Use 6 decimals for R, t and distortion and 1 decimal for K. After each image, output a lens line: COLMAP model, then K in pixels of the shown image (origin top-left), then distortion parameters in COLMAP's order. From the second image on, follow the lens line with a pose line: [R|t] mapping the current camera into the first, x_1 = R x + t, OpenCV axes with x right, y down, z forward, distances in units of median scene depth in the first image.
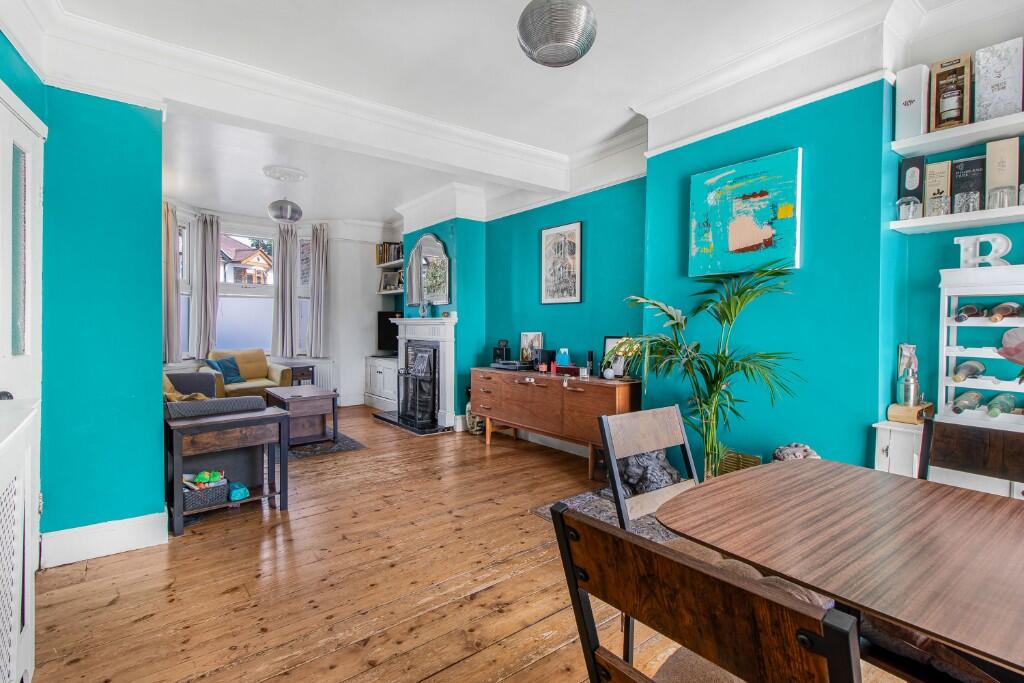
lens RADIAL K [[476.1, 0, 515.1], [0, 476.1, 333.0], [0, 0, 1]] dist [0.000972, -0.000089]
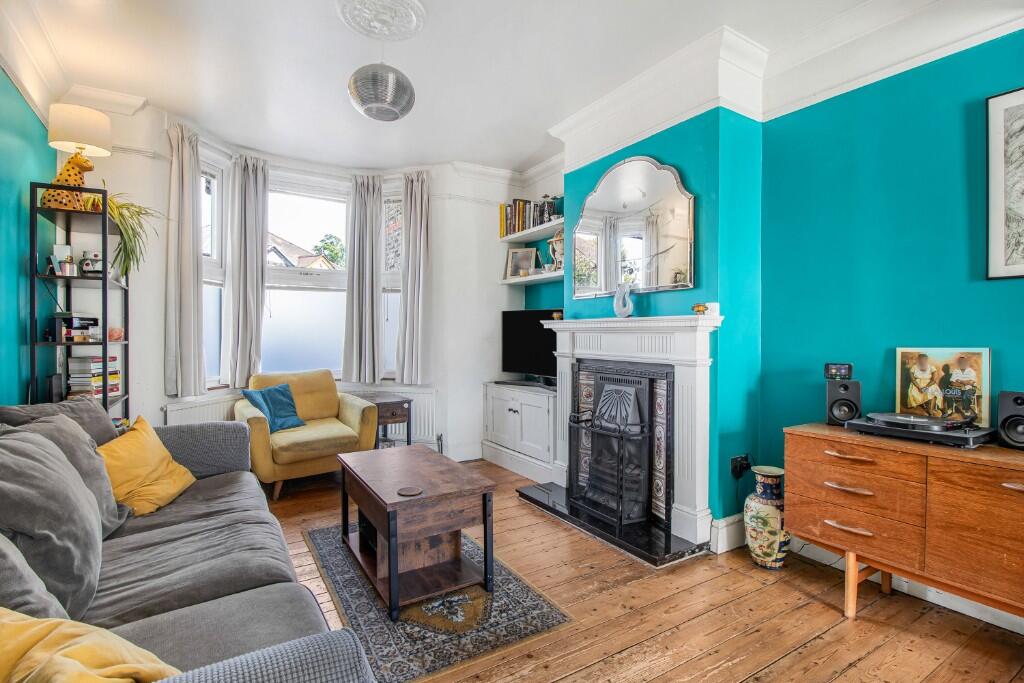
lens RADIAL K [[496.0, 0, 508.7], [0, 496.0, 335.2], [0, 0, 1]] dist [-0.004059, -0.001022]
pose [[0.991979, -0.002282, -0.126380, -0.229418], [0.000762, 0.999927, -0.012079, -0.005990], [0.126398, 0.011886, 0.991908, 0.407602]]
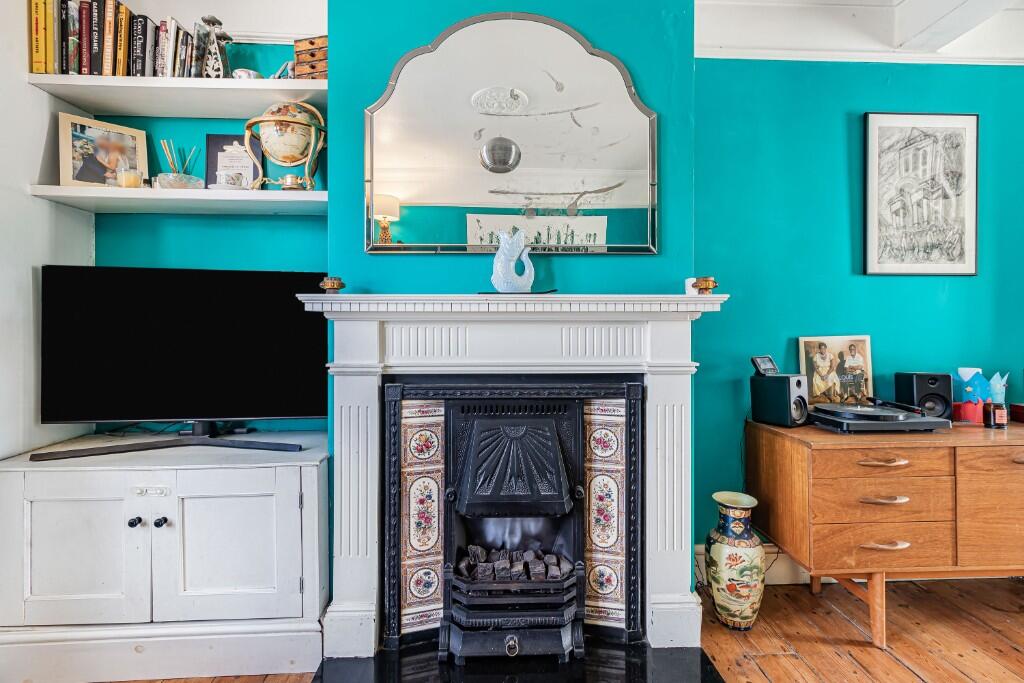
lens RADIAL K [[486.5, 0, 509.4], [0, 486.5, 322.1], [0, 0, 1]] dist [0.002798, 0.000350]
pose [[0.590749, -0.003191, 0.806849, -0.404652], [0.015464, 0.999853, -0.007368, -0.012606], [-0.806707, 0.016830, 0.590712, 0.770801]]
